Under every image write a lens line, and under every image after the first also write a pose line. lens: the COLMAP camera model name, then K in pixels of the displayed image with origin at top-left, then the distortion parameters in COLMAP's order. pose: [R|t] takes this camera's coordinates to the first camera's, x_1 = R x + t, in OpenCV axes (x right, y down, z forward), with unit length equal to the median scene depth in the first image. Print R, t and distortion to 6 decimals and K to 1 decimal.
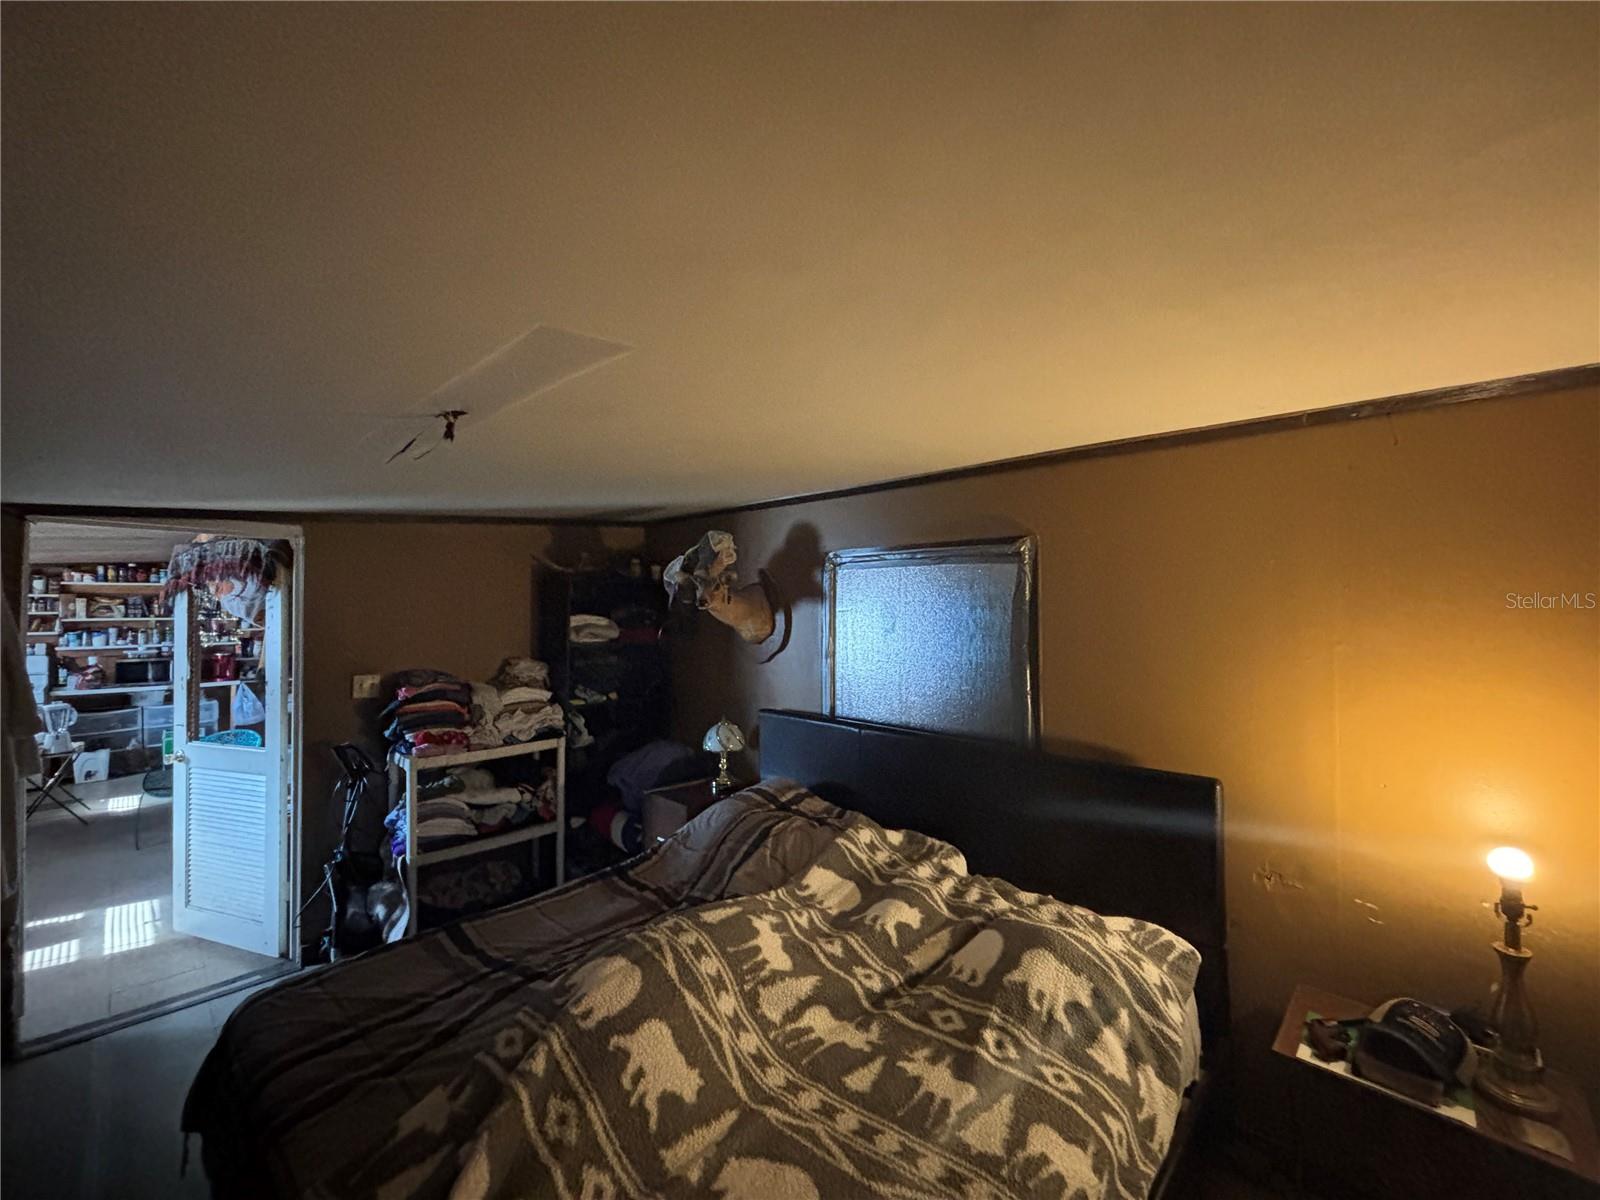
lens RADIAL K [[634.9, 0, 808.6], [0, 634.9, 598.9], [0, 0, 1]] dist [-0.004816, -0.000658]
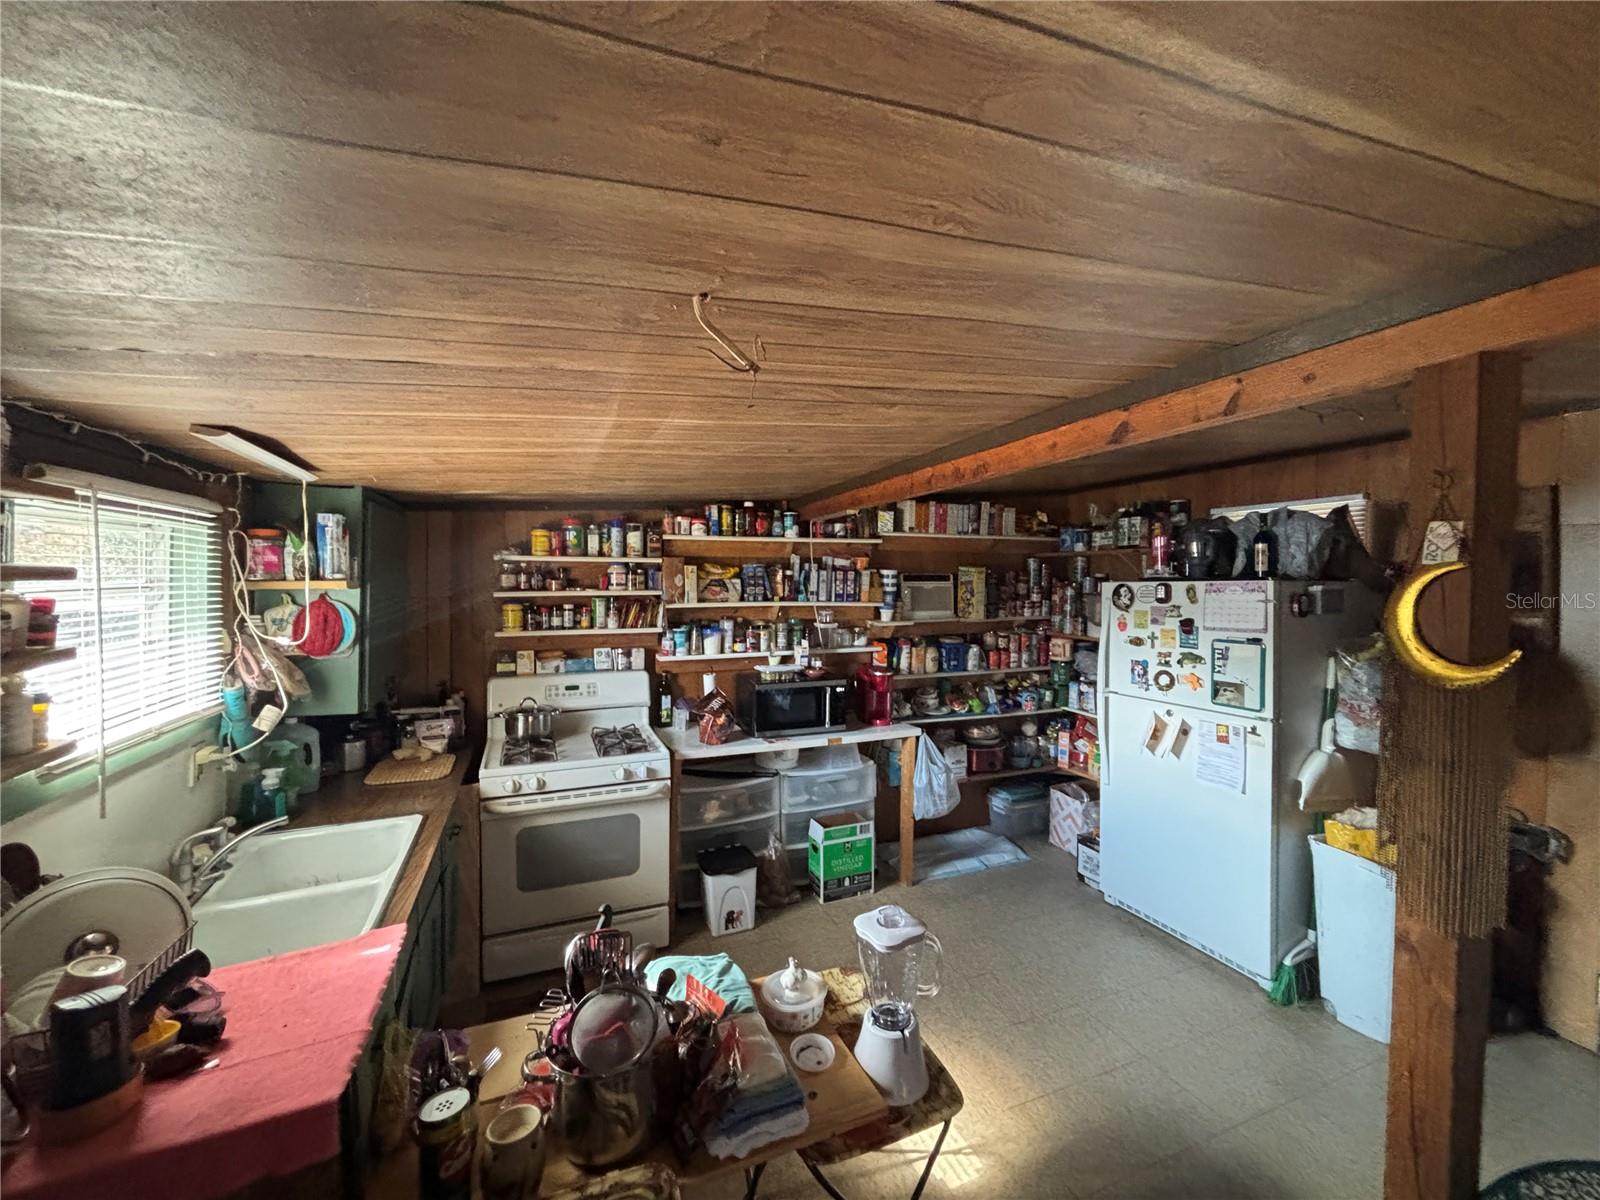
lens RADIAL K [[634.9, 0, 806.3], [0, 634.9, 593.5], [0, 0, 1]] dist [-0.004816, -0.000658]
pose [[0.915233, 0.018947, -0.402478, -0.836503], [-0.003434, 0.999224, 0.039230, 0.001288], [0.402909, -0.034523, 0.914588, 0.538286]]
